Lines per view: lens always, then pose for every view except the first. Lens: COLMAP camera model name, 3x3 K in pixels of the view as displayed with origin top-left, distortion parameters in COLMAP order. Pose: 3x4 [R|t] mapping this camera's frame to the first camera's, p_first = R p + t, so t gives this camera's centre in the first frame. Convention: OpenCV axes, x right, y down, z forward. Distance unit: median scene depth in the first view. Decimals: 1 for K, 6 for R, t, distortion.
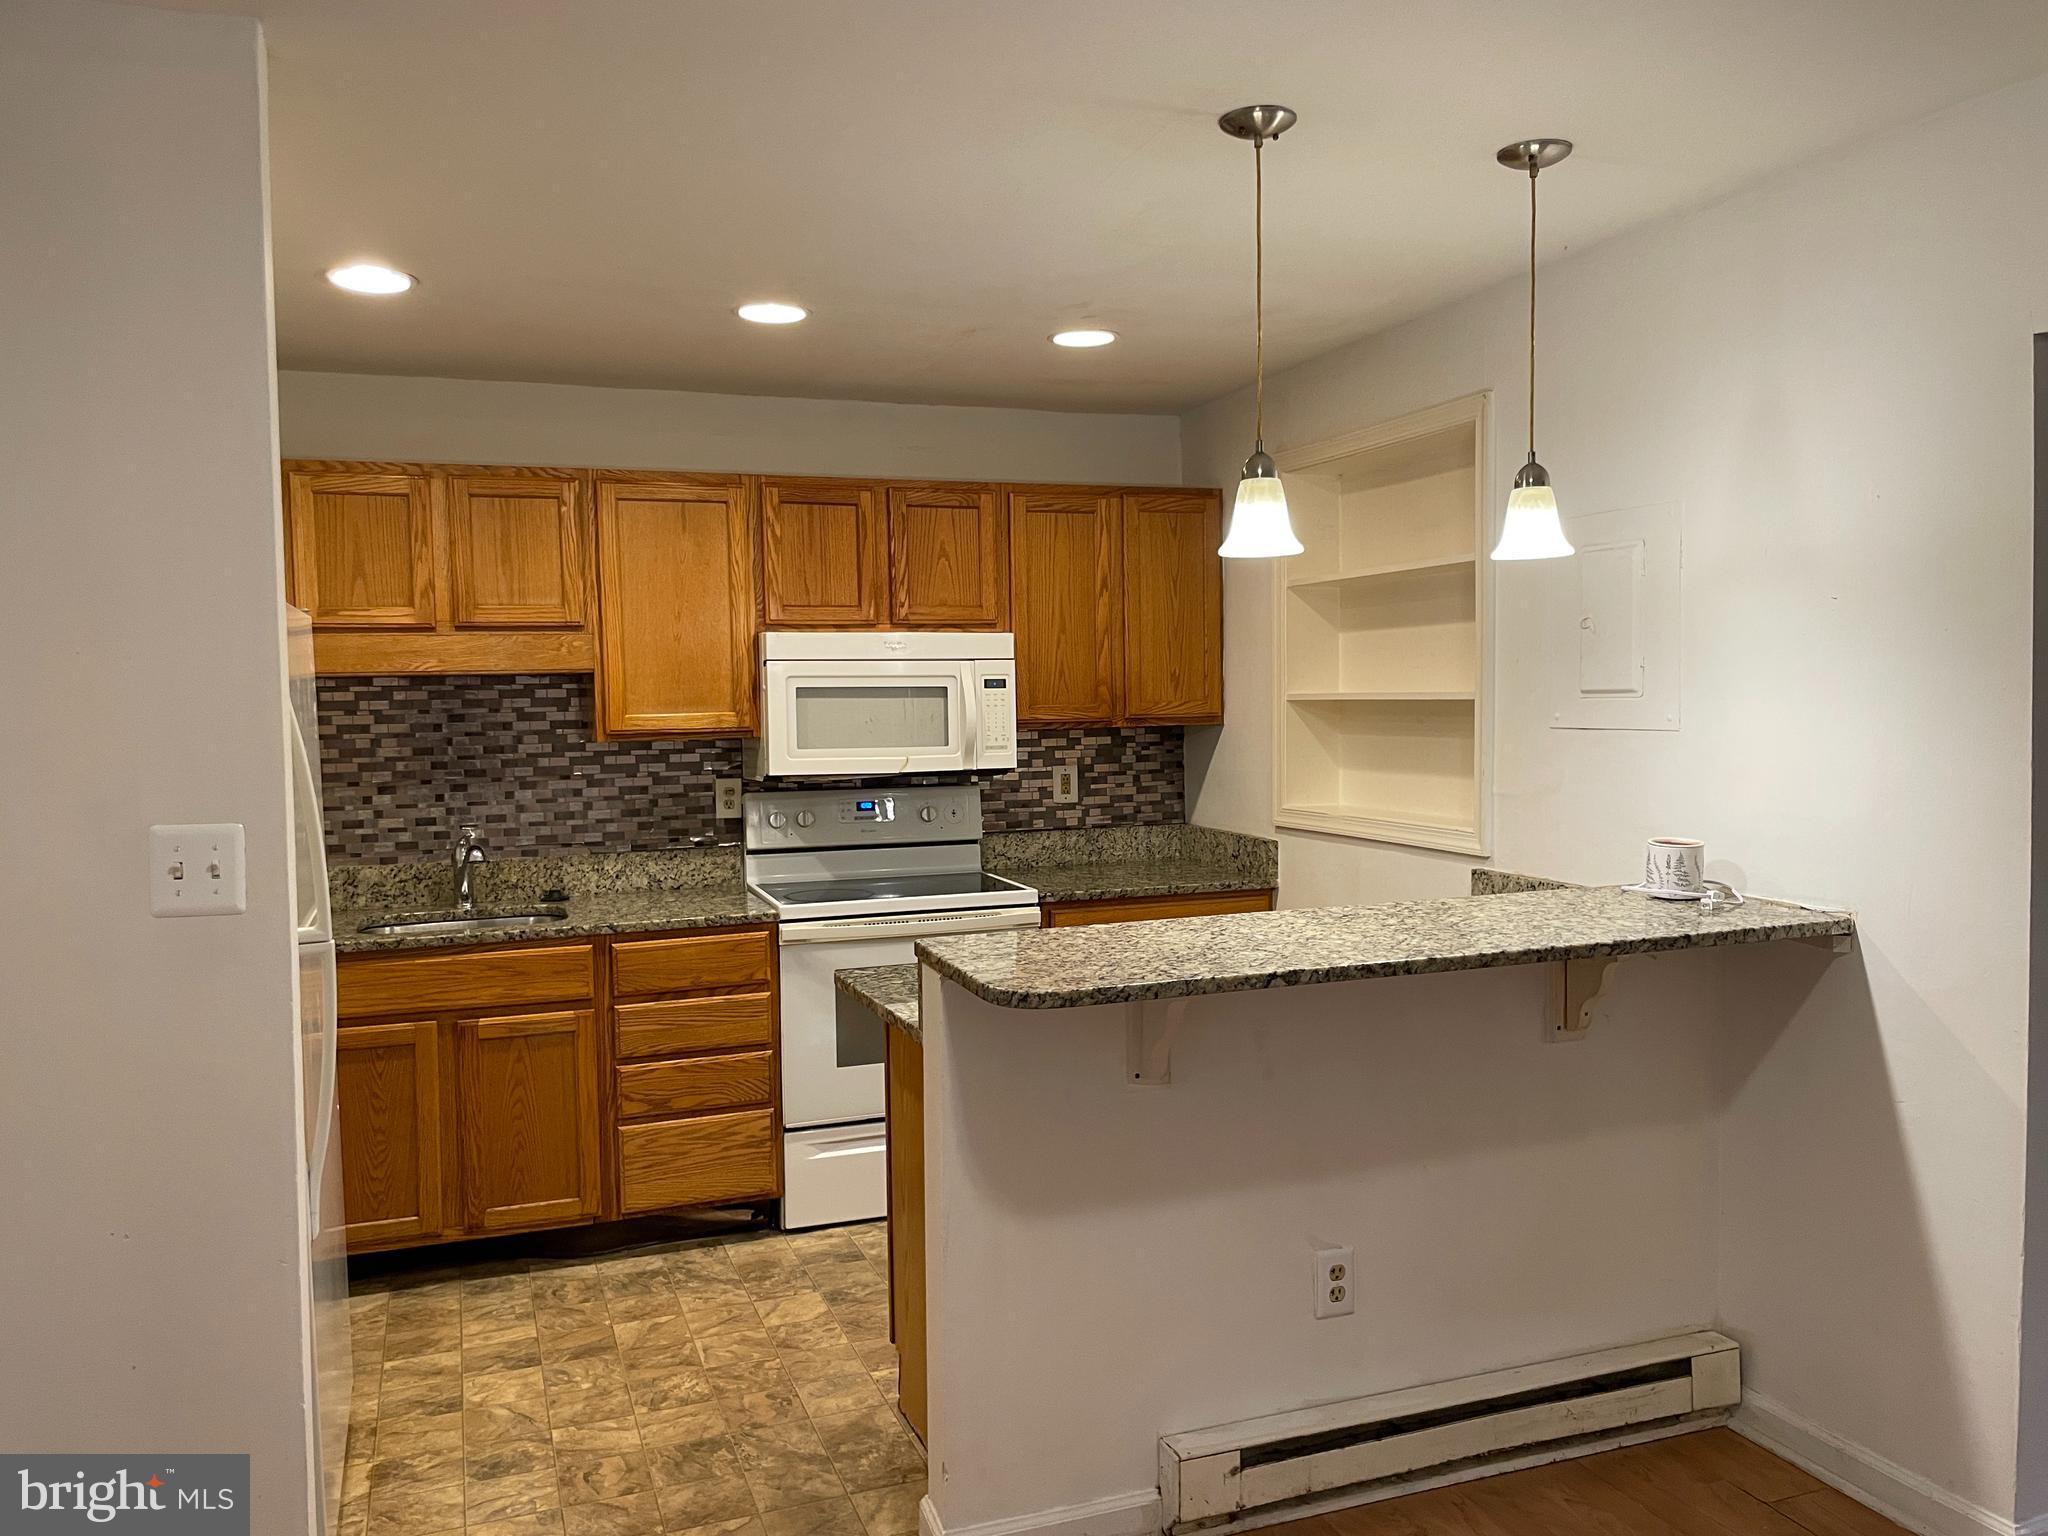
lens RADIAL K [[1554.7, 0, 1031.8], [0, 1554.7, 764.6], [0, 0, 1]] dist [0.080039, -0.123824]
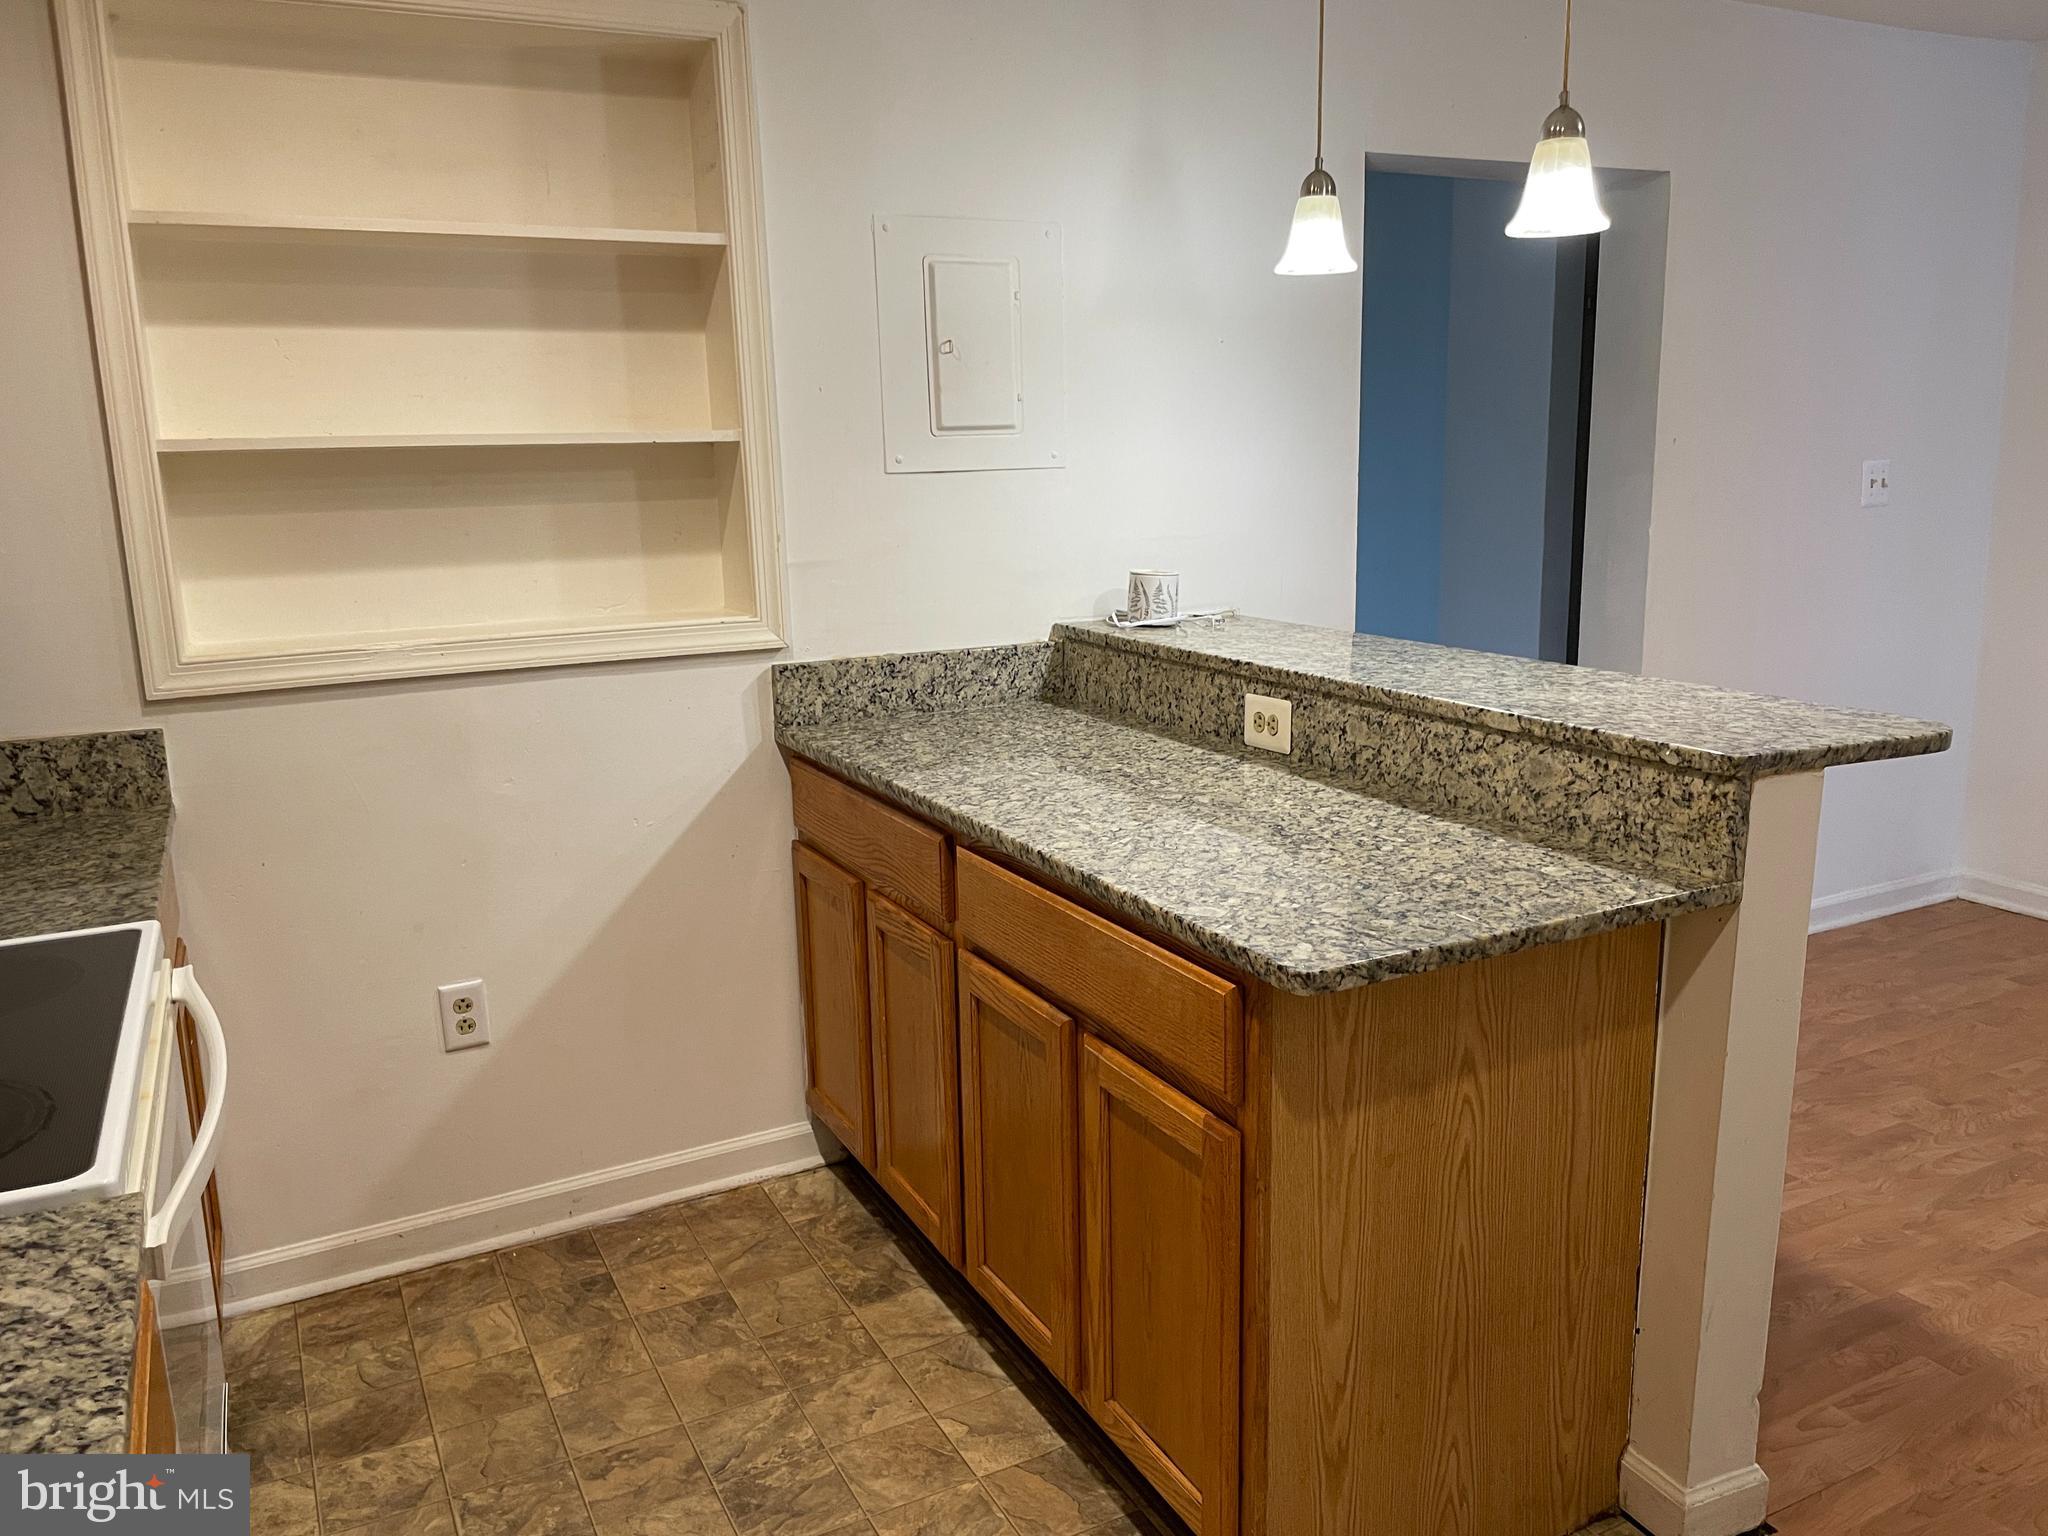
lens RADIAL K [[1554.7, 0, 1031.8], [0, 1554.7, 764.6], [0, 0, 1]] dist [0.080039, -0.123824]
pose [[-0.121680, -0.184722, 0.975229, -0.407170], [0.071584, 0.978338, 0.194242, -0.021440], [-0.989985, 0.093446, -0.105821, 0.798564]]
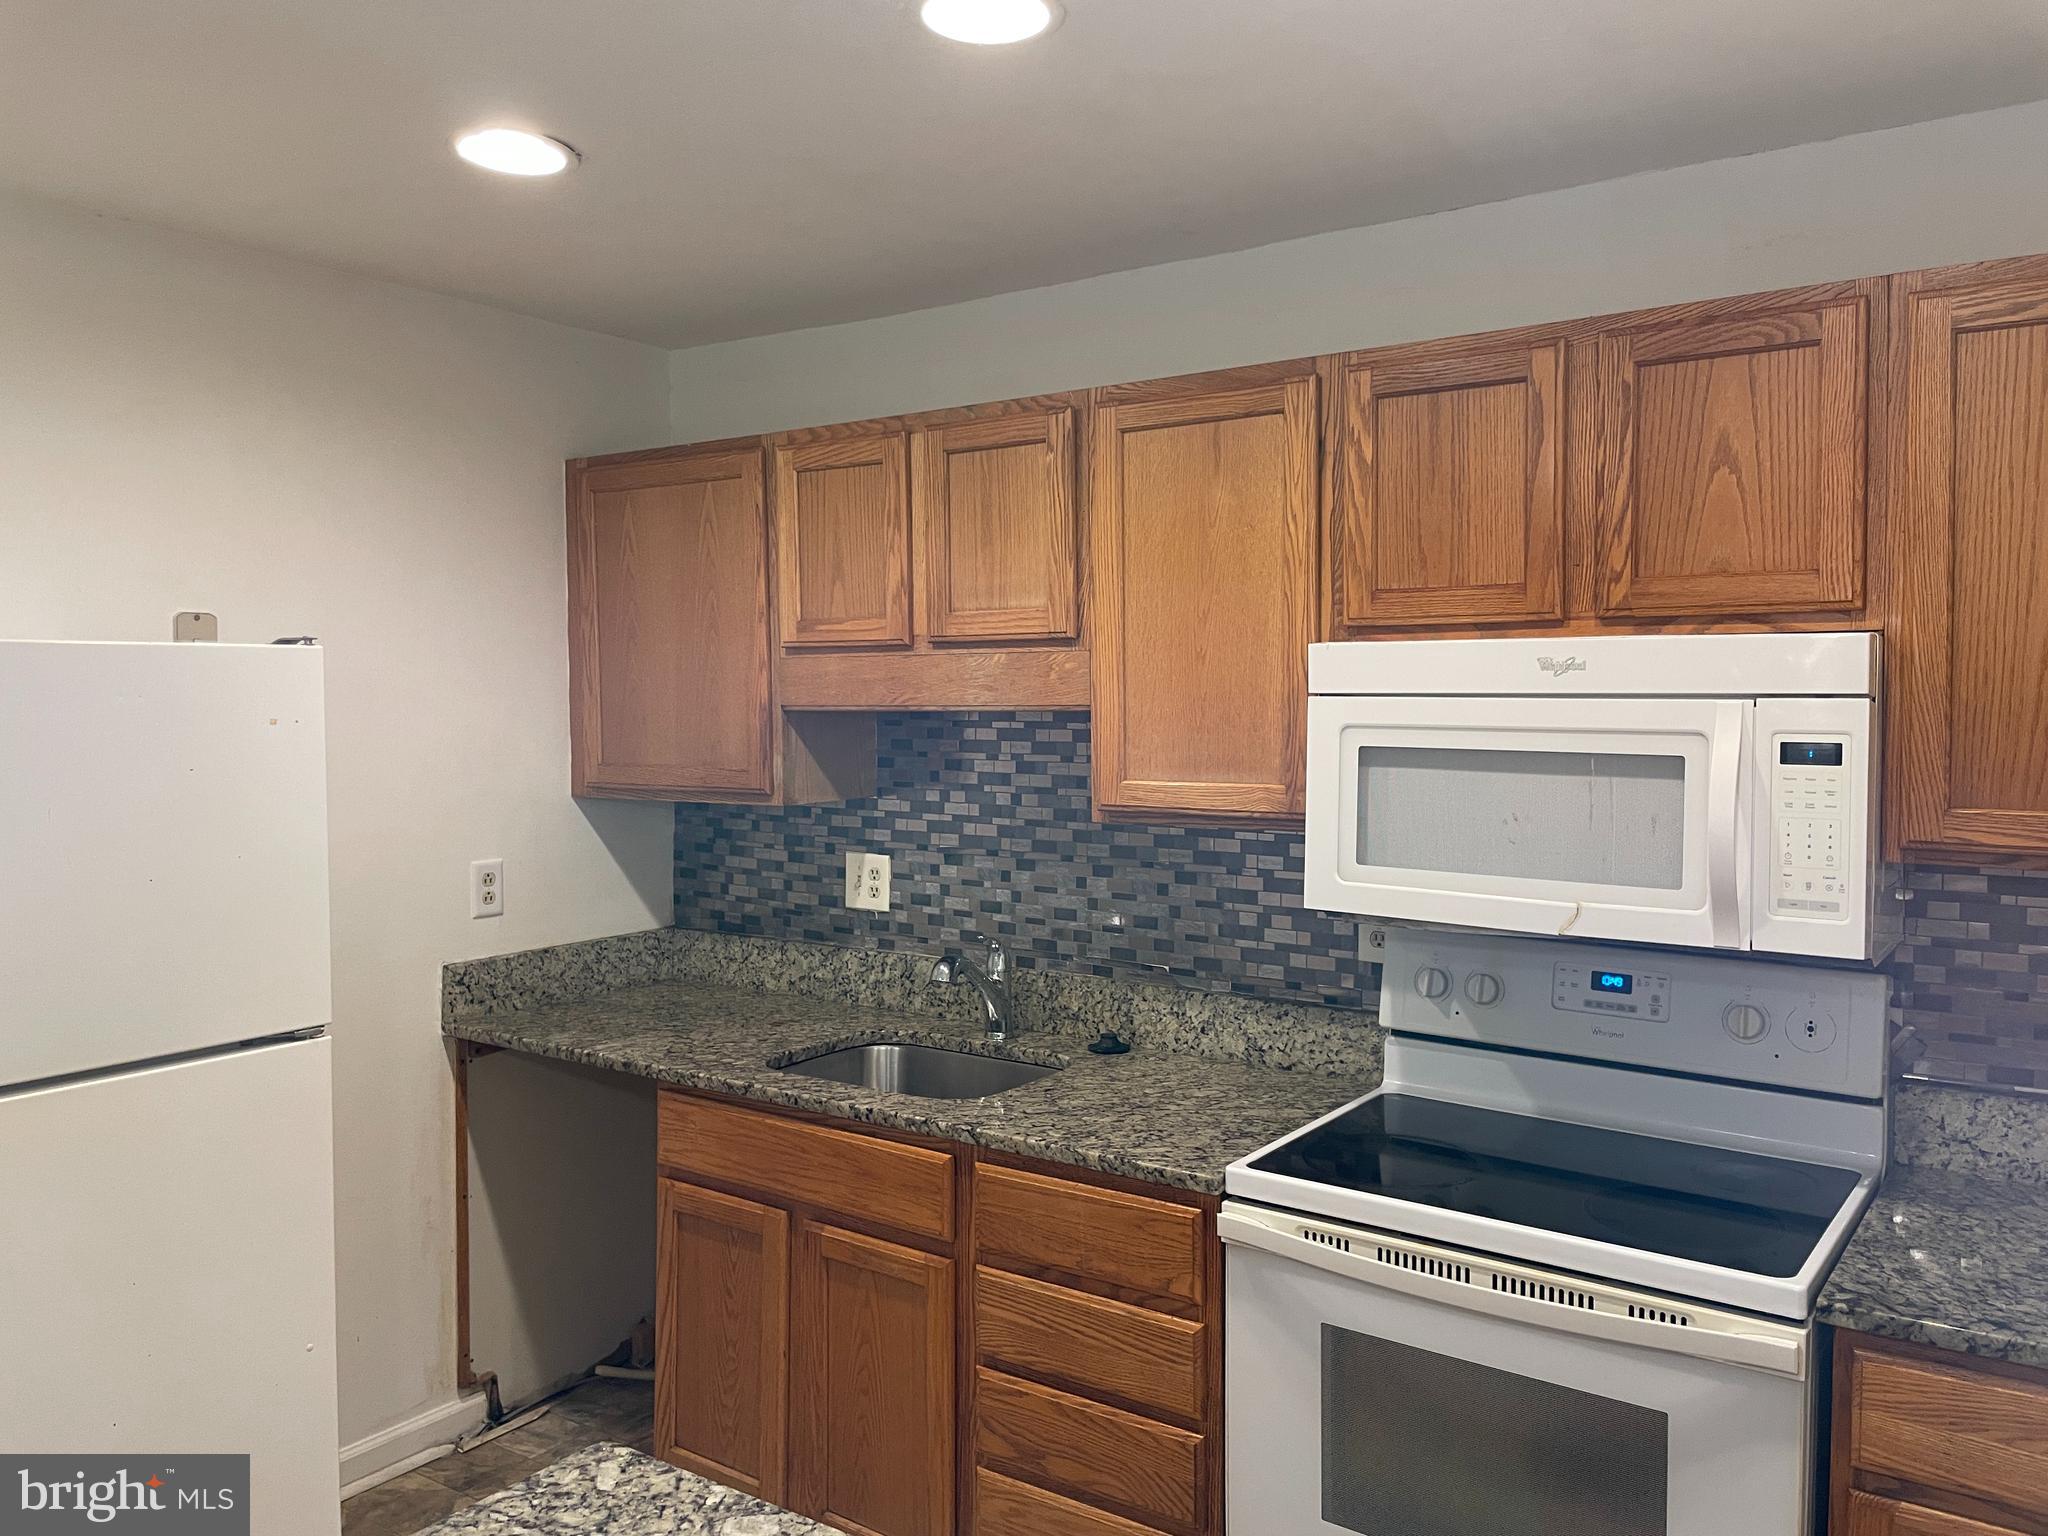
lens RADIAL K [[1546.8, 0, 1020.6], [0, 1546.8, 730.5], [0, 0, 1]] dist [0.083754, -0.121594]
pose [[0.562648, 0.037563, -0.825843, 0.210647], [-0.045704, 0.998853, 0.014294, -0.055888], [0.825432, 0.029702, 0.563719, 0.595879]]
